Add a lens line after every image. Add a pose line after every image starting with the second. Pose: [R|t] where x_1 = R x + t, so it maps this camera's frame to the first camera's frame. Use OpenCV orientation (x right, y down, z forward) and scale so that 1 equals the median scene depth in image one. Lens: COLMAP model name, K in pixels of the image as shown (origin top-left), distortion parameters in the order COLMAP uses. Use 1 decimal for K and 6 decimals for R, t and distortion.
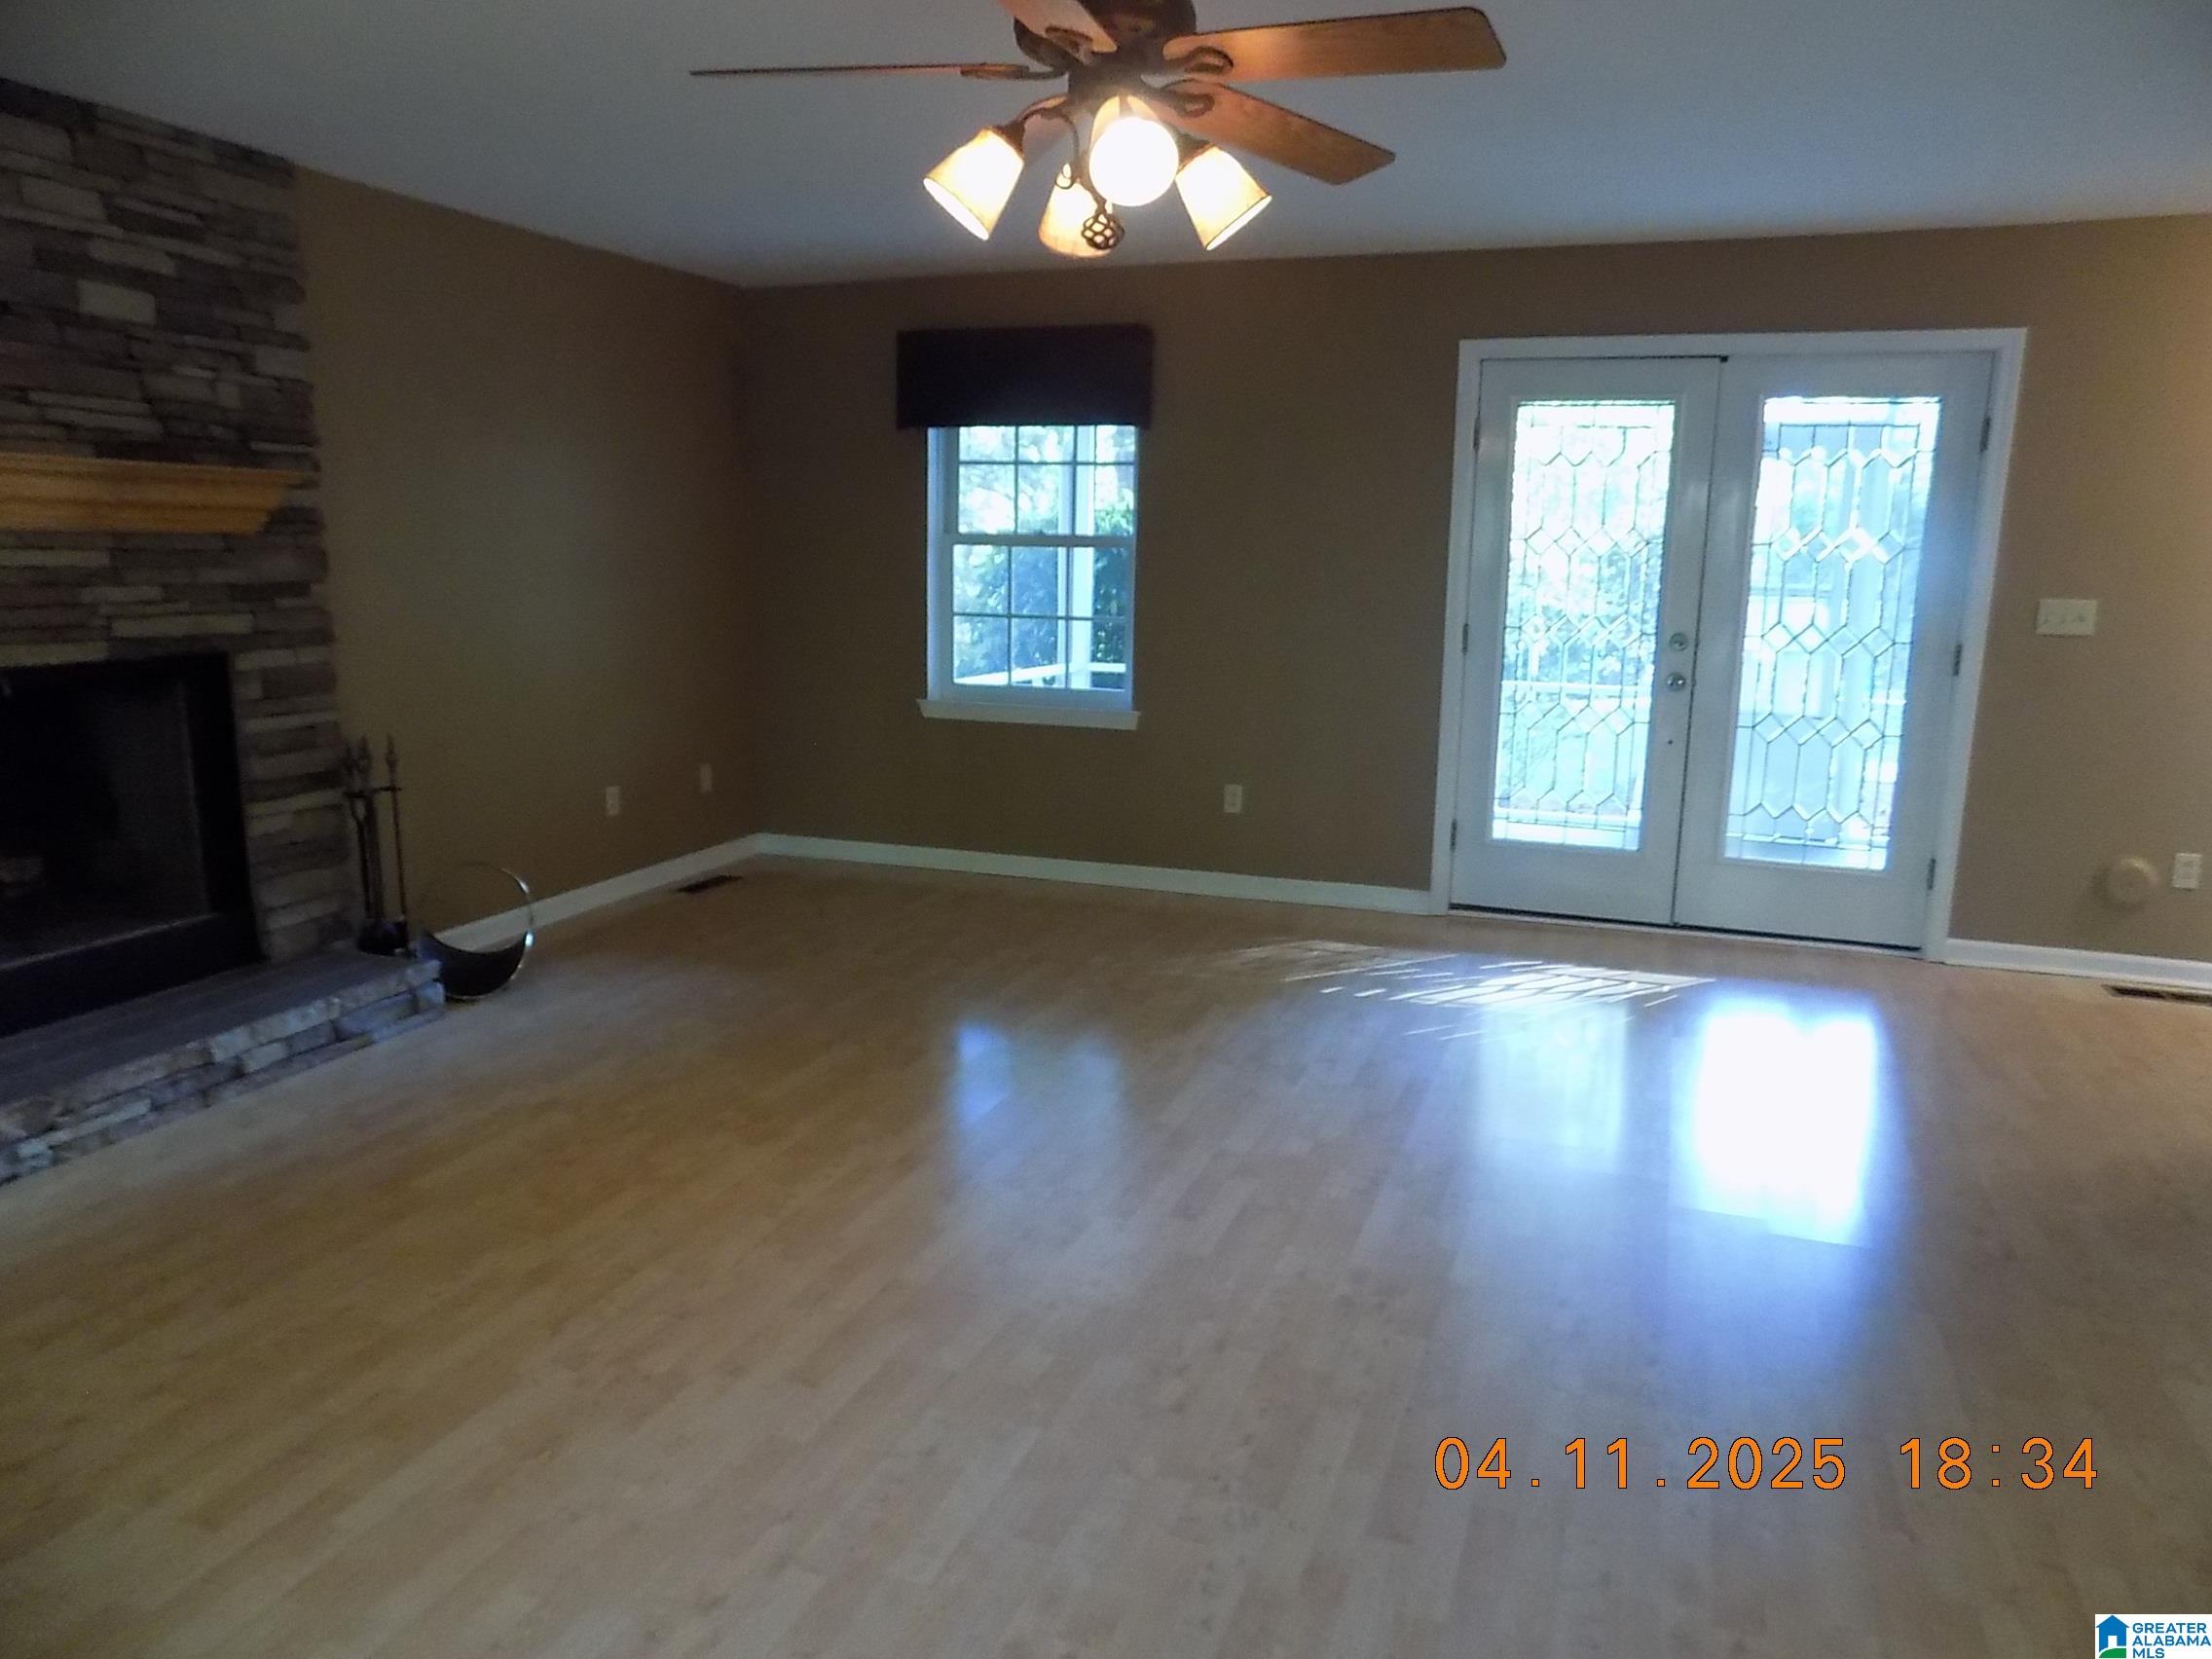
lens RADIAL K [[1455.5, 0, 1136.2], [0, 1455.5, 825.0], [0, 0, 1]] dist [-0.069092, 0.062255]
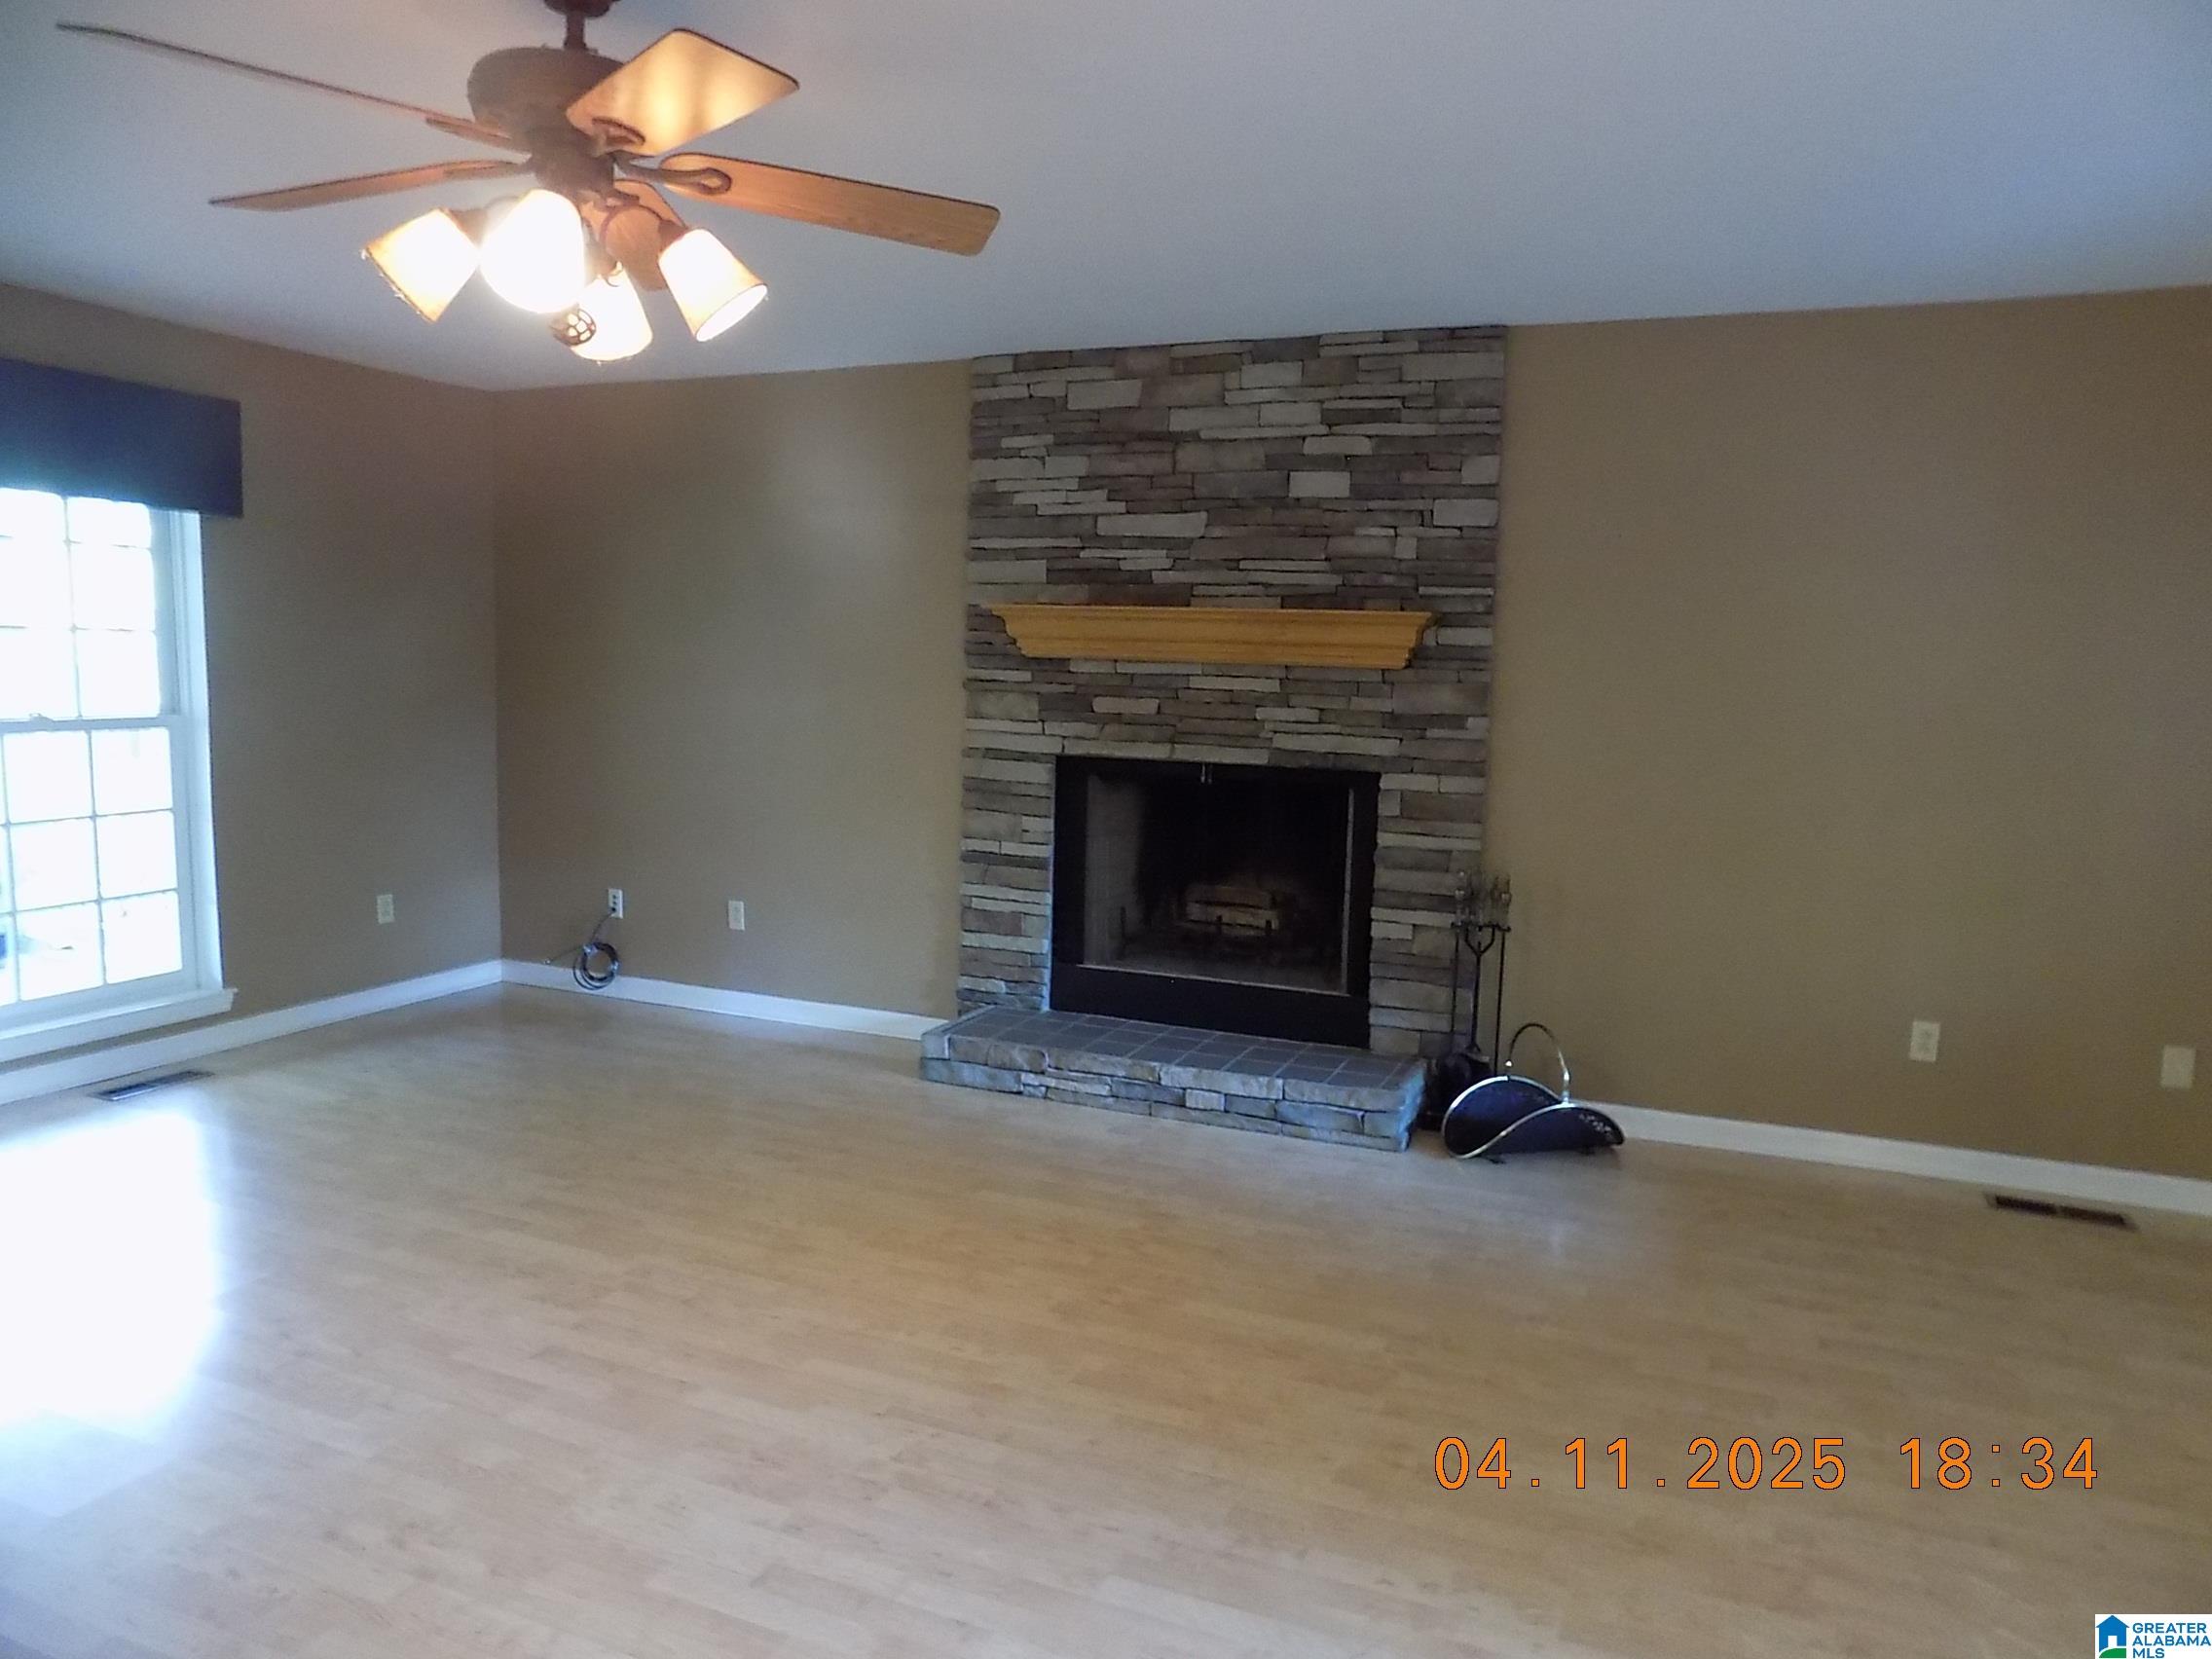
lens RADIAL K [[1466.6, 0, 1095.3], [0, 1466.6, 821.5], [0, 0, 1]] dist [-0.092455, 0.091270]
pose [[-0.046827, 0.102512, -0.993629, 0.568401], [-0.215595, 0.970238, 0.110259, -0.174131], [0.975359, 0.219384, -0.023333, 0.878842]]
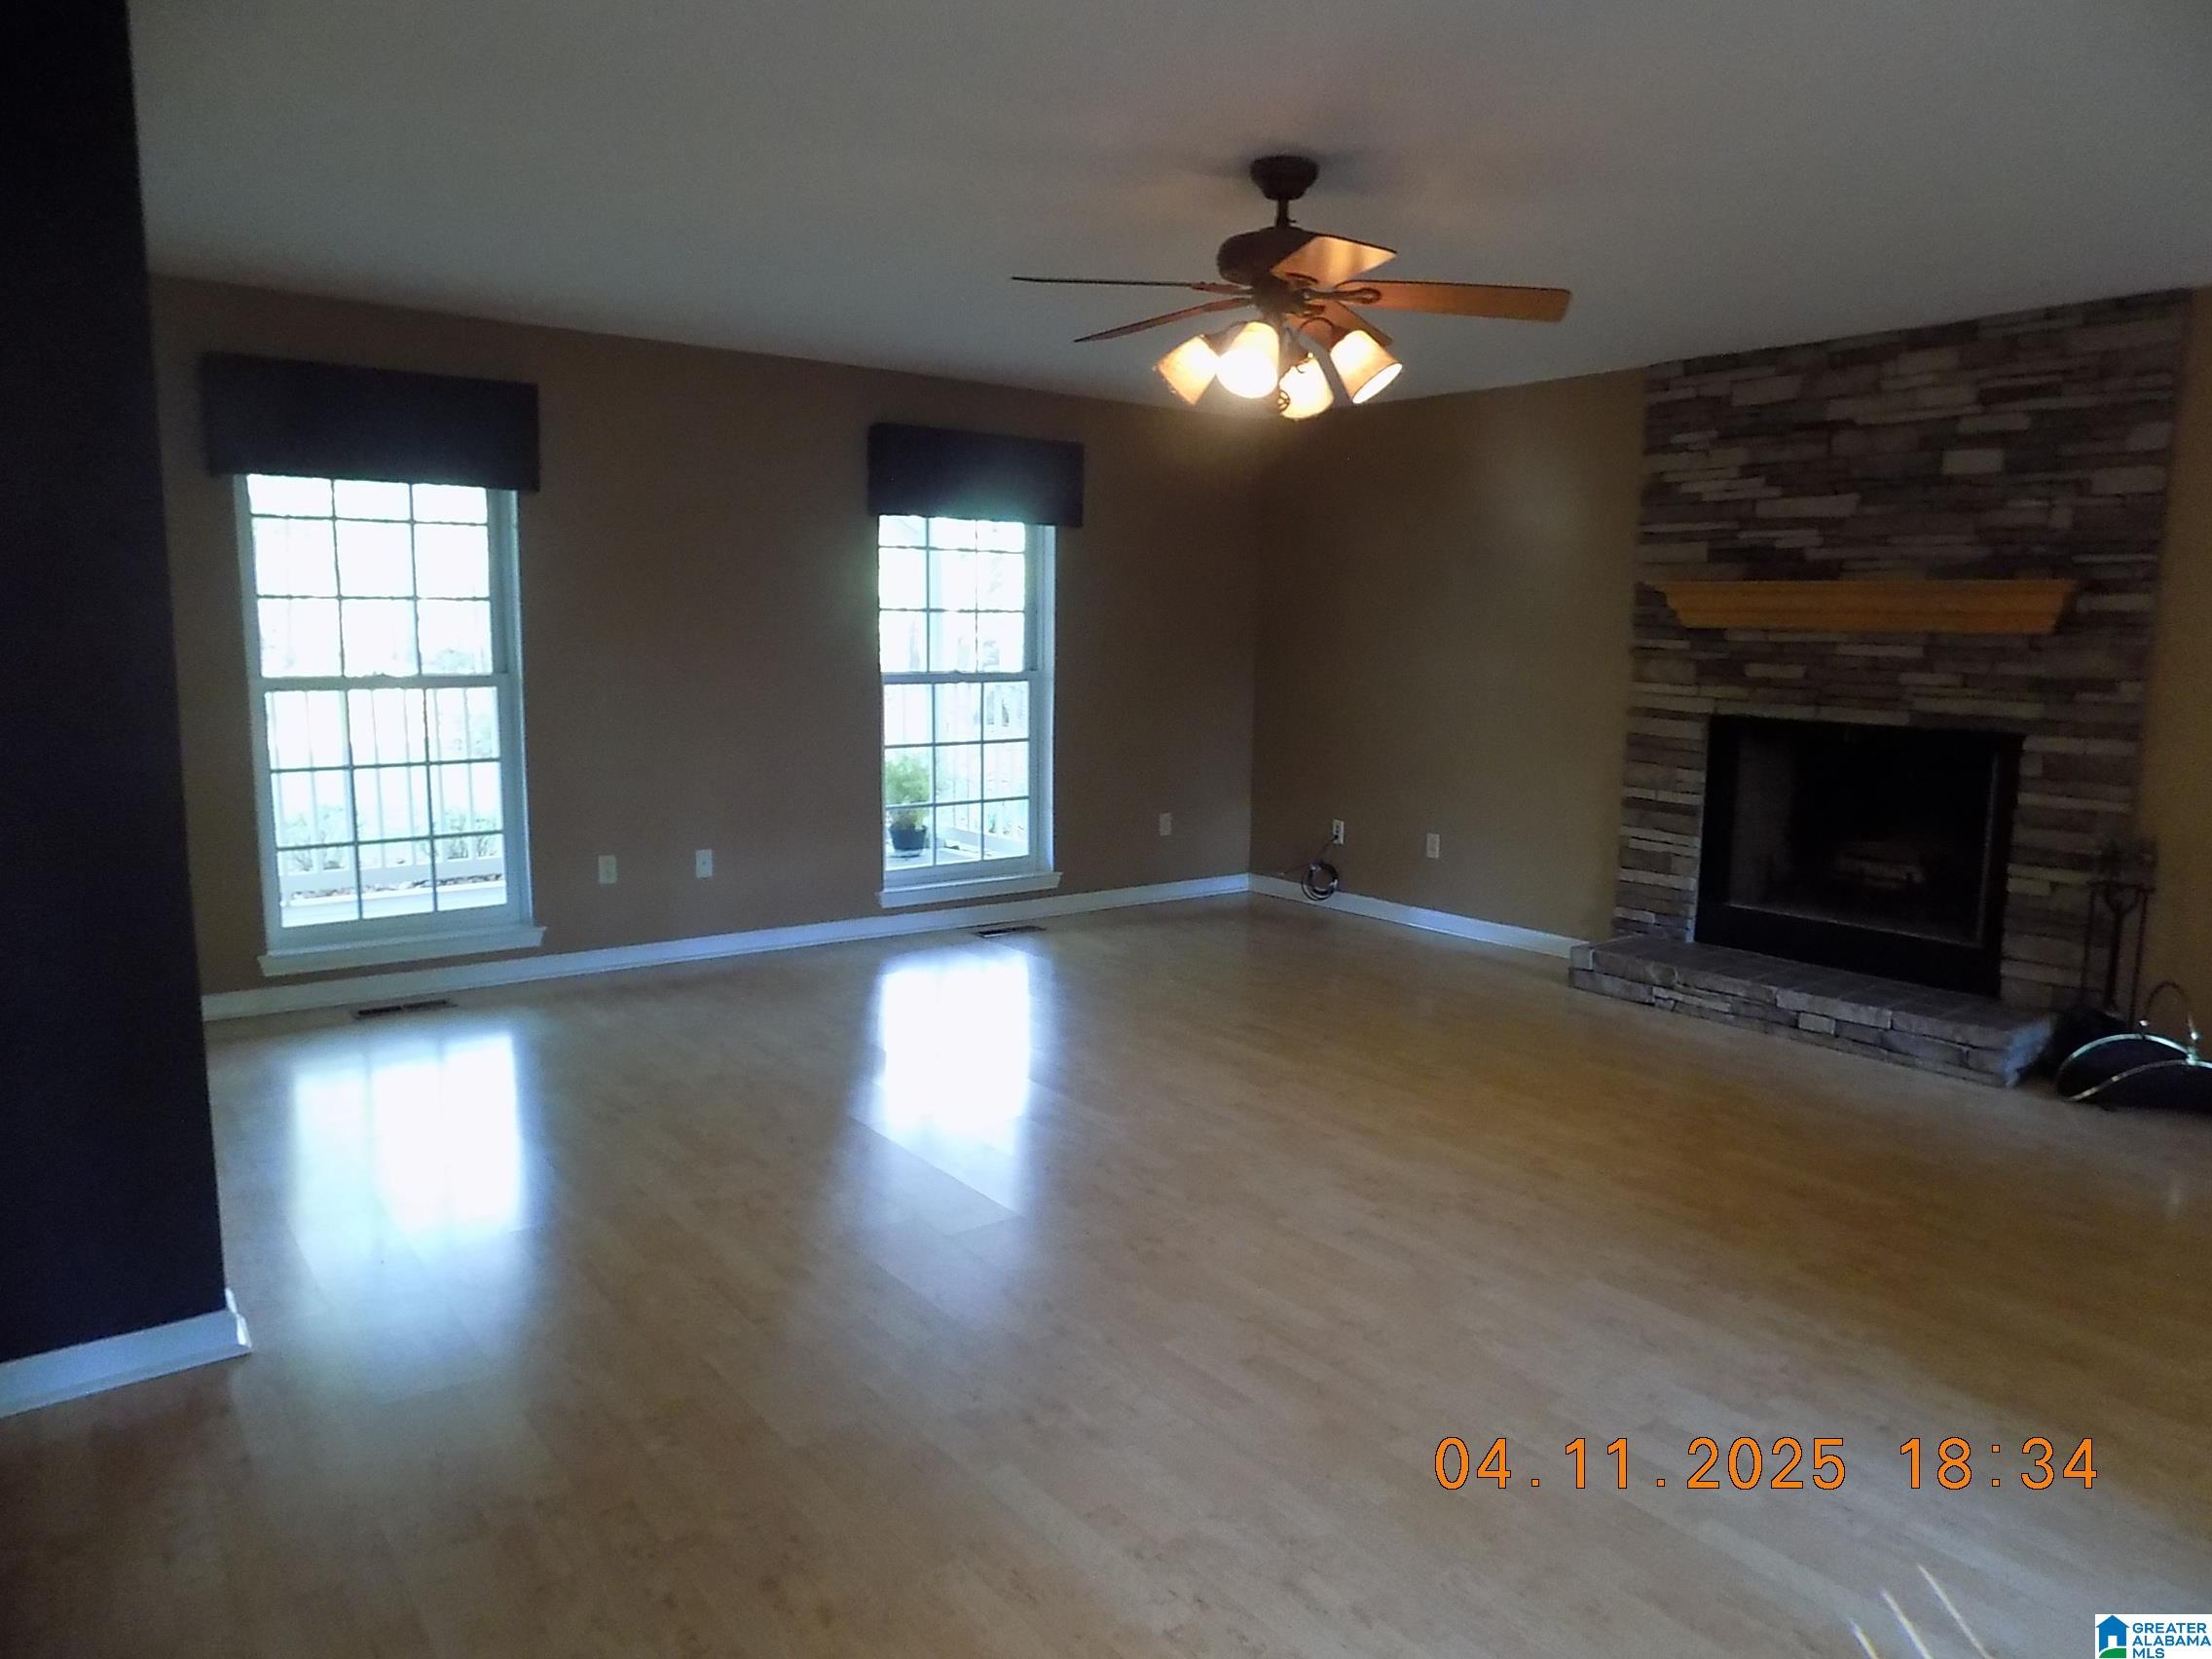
lens RADIAL K [[1455.5, 0, 1136.2], [0, 1455.5, 825.0], [0, 0, 1]] dist [-0.069092, 0.062255]
pose [[-0.513493, 0.098833, -0.852383, 0.815647], [-0.184497, 0.957397, 0.222154, -0.189939], [0.838025, 0.271337, -0.473381, 1.039062]]
